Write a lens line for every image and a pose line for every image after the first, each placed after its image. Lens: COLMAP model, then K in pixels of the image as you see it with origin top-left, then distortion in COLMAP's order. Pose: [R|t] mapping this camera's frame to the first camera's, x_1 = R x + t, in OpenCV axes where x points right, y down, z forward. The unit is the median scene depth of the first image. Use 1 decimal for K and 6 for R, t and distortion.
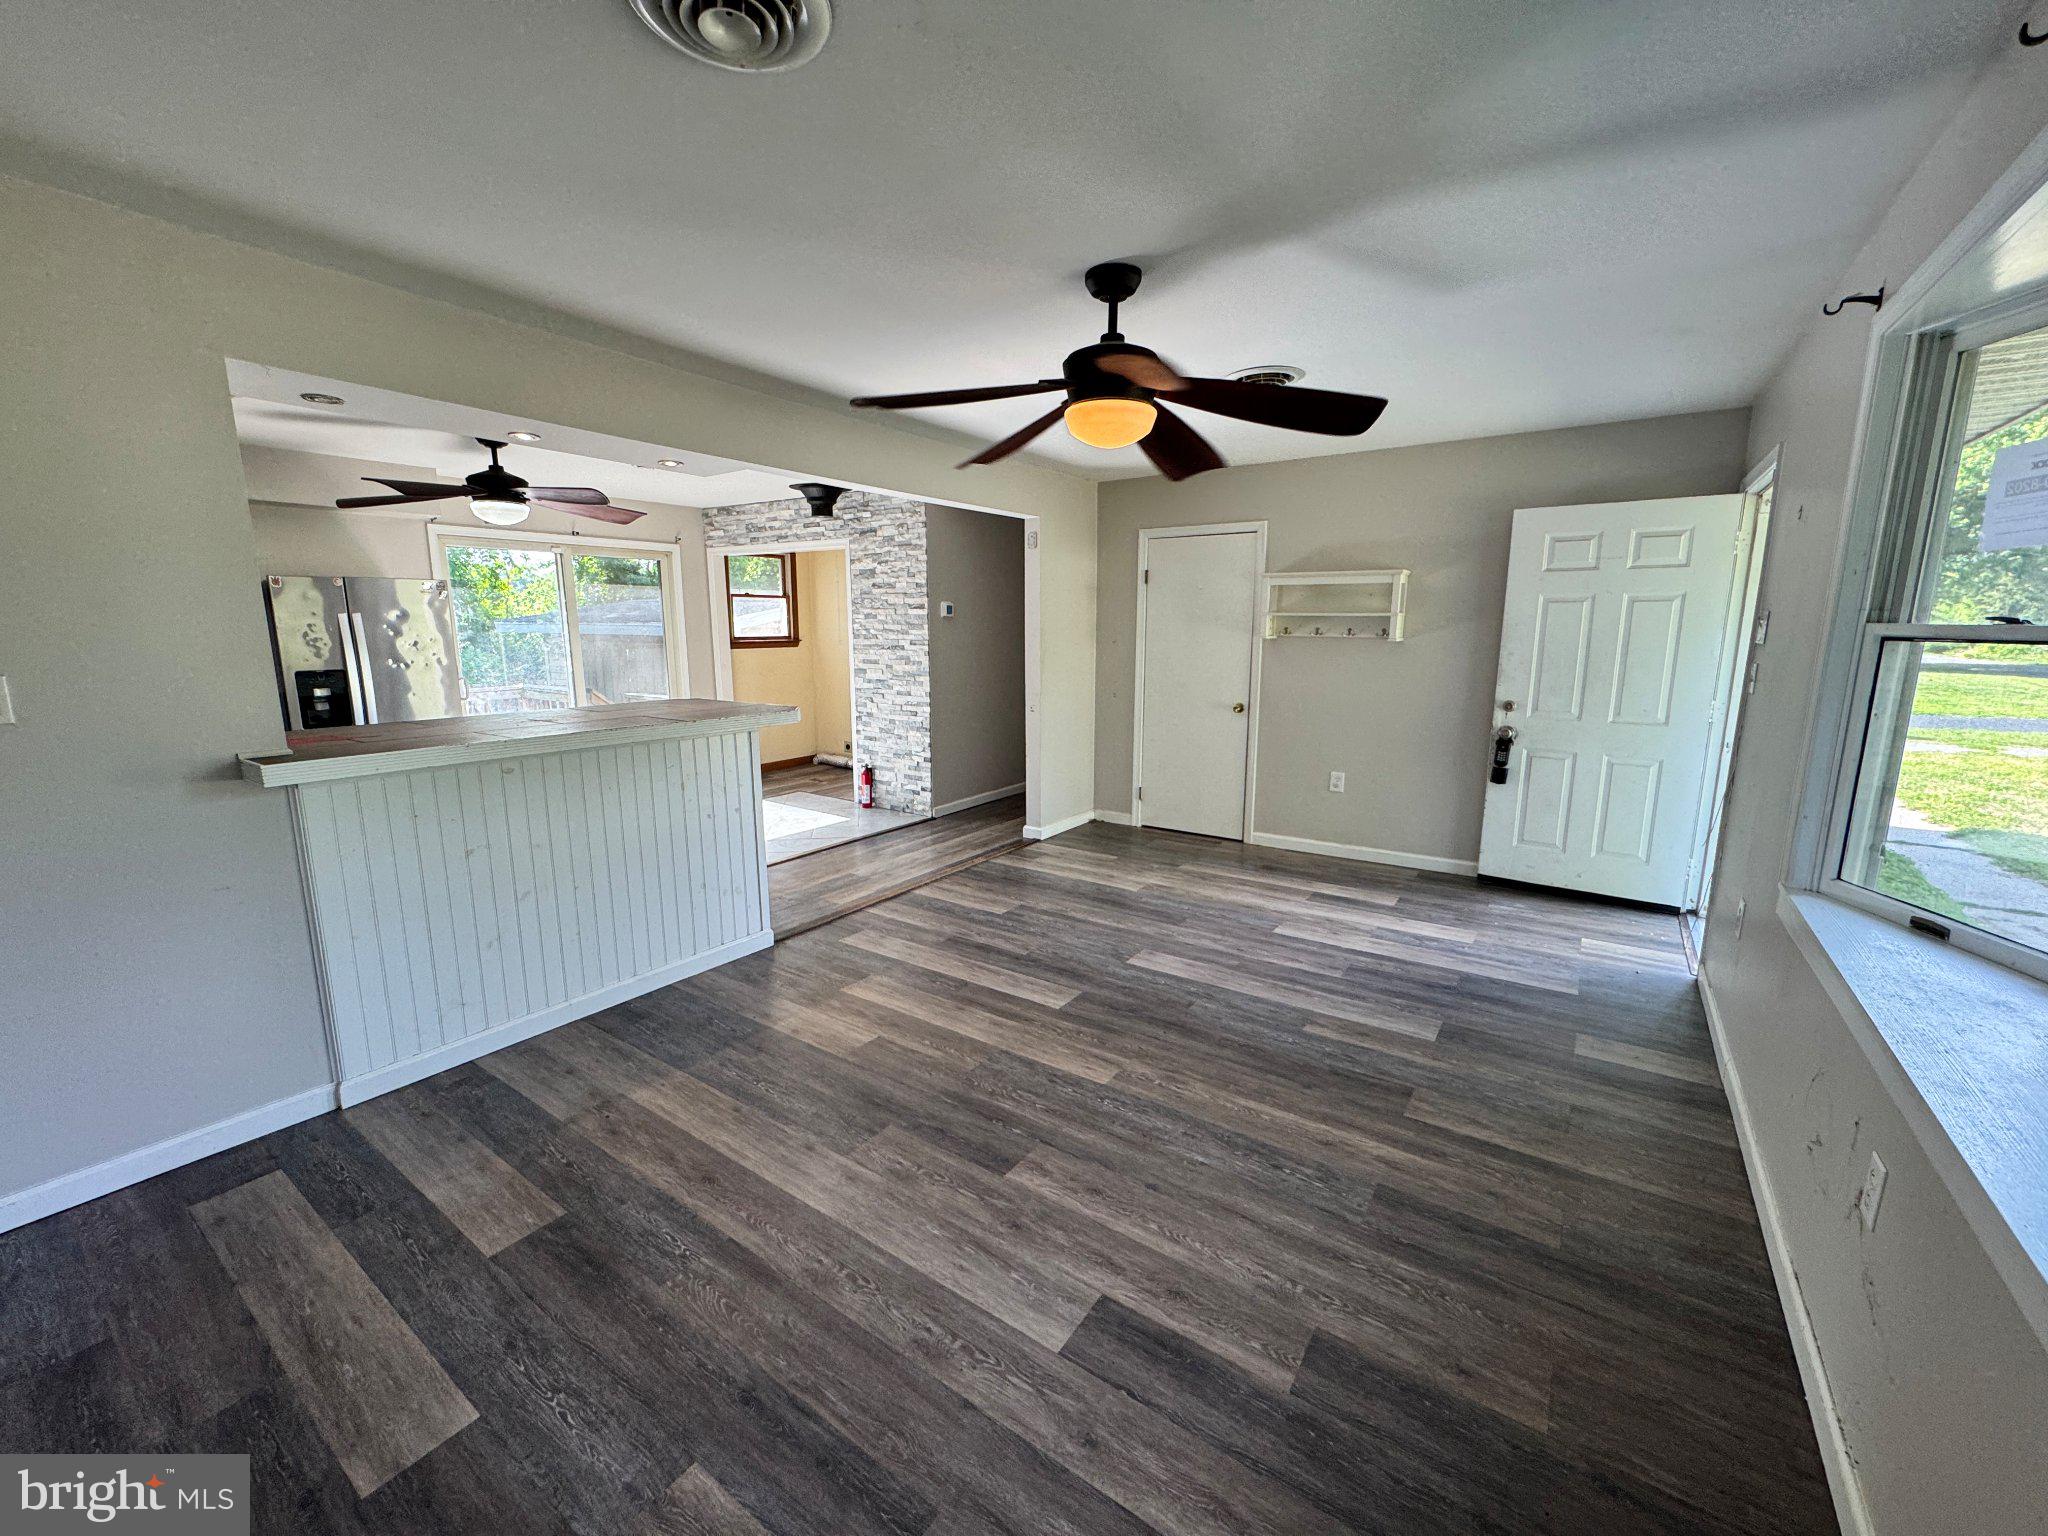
lens RADIAL K [[821.0, 0, 1021.3], [0, 821.0, 771.5], [0, 0, 1]] dist [-0.003047, 0.000523]
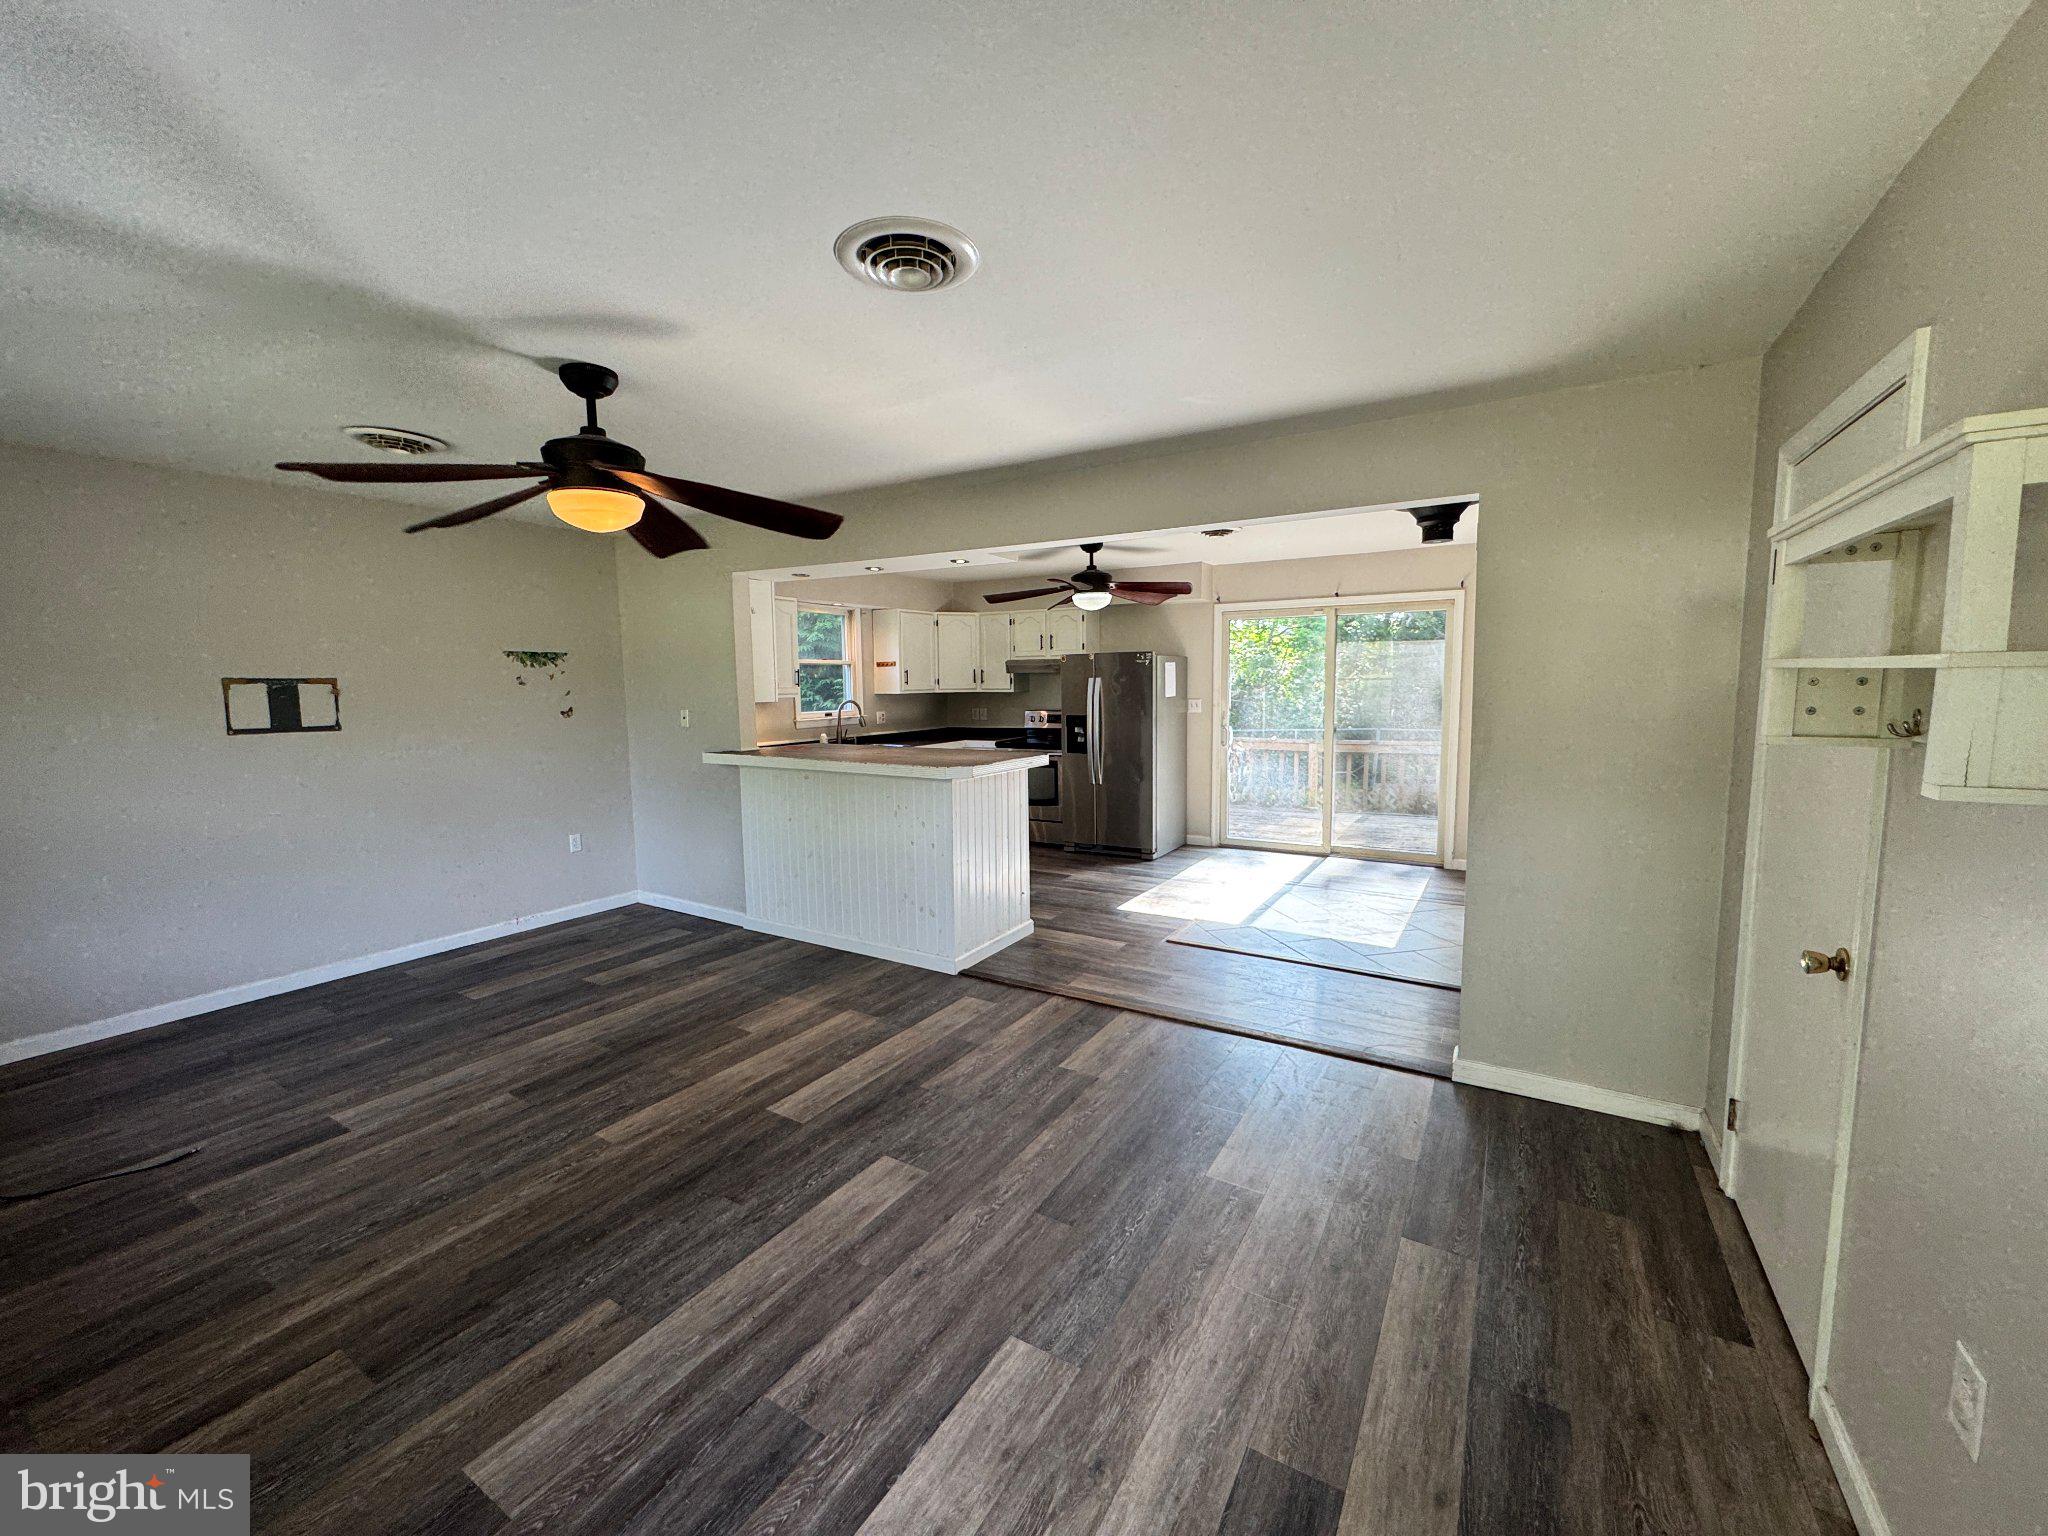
lens RADIAL K [[821.0, 0, 1017.7], [0, 821.0, 764.6], [0, 0, 1]] dist [-0.003047, 0.000523]
pose [[0.065018, 0.103001, -0.992554, 0.569807], [-0.166910, 0.981769, 0.090948, -0.133929], [0.983826, 0.159754, 0.081025, 0.696482]]
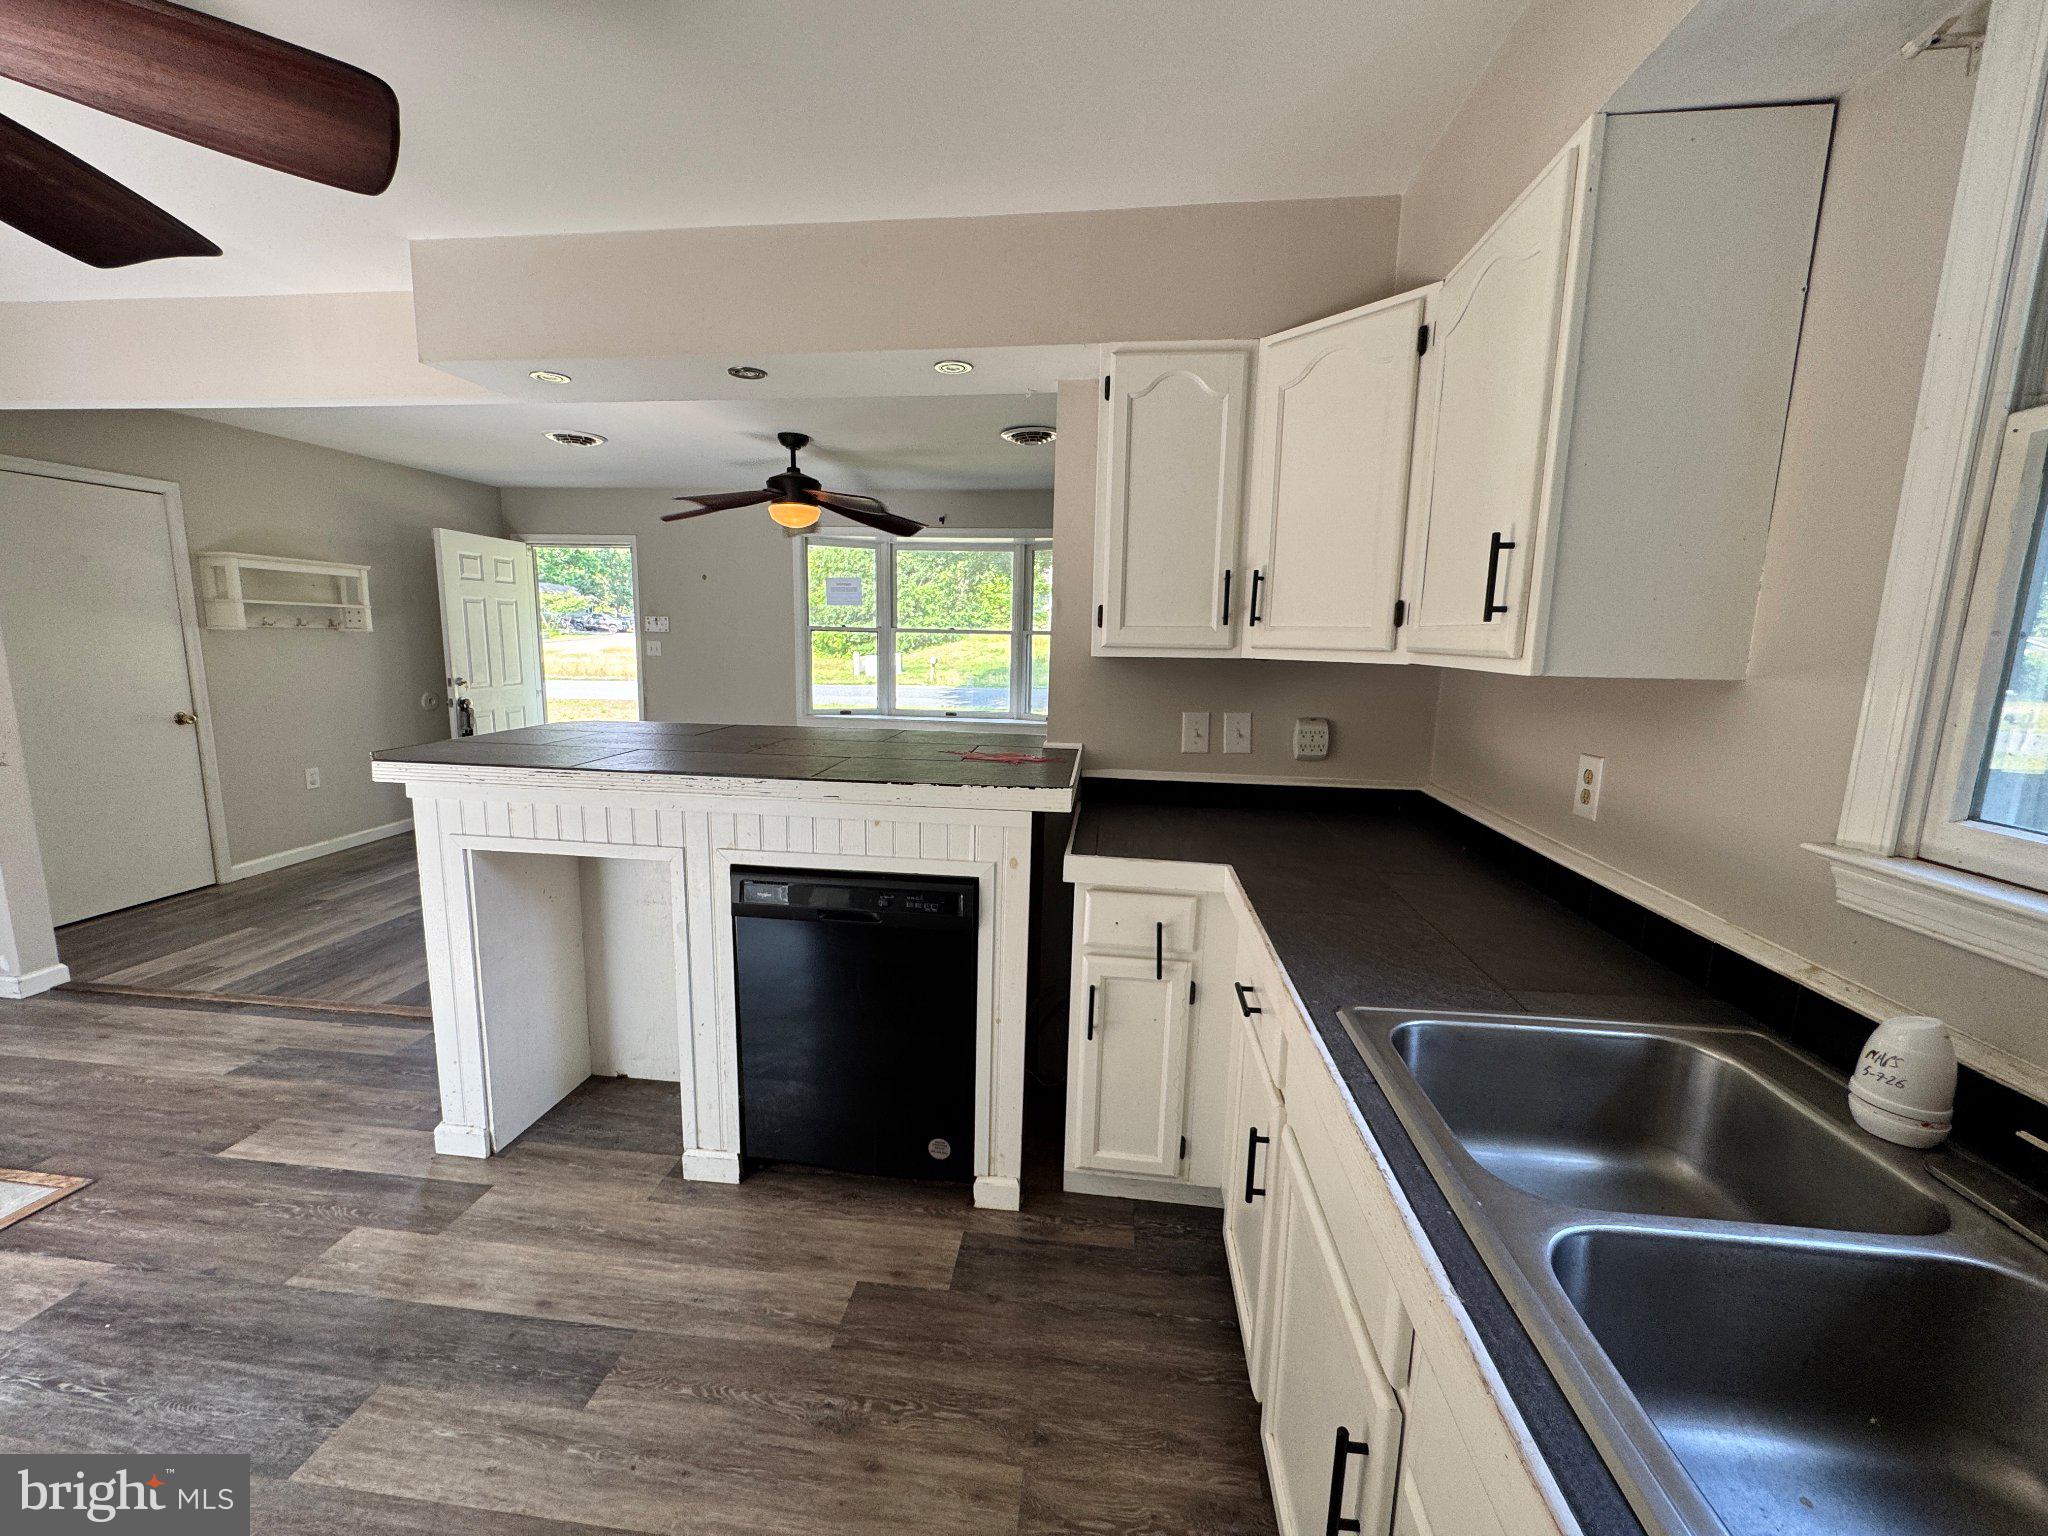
lens RADIAL K [[821.0, 0, 1022.9], [0, 821.0, 767.7], [0, 0, 1]] dist [-0.003047, 0.000523]
pose [[-0.481190, -0.151126, 0.863491, -0.839106], [0.134020, 0.960765, 0.242835, -0.120774], [-0.866311, 0.232574, -0.442056, 0.698647]]
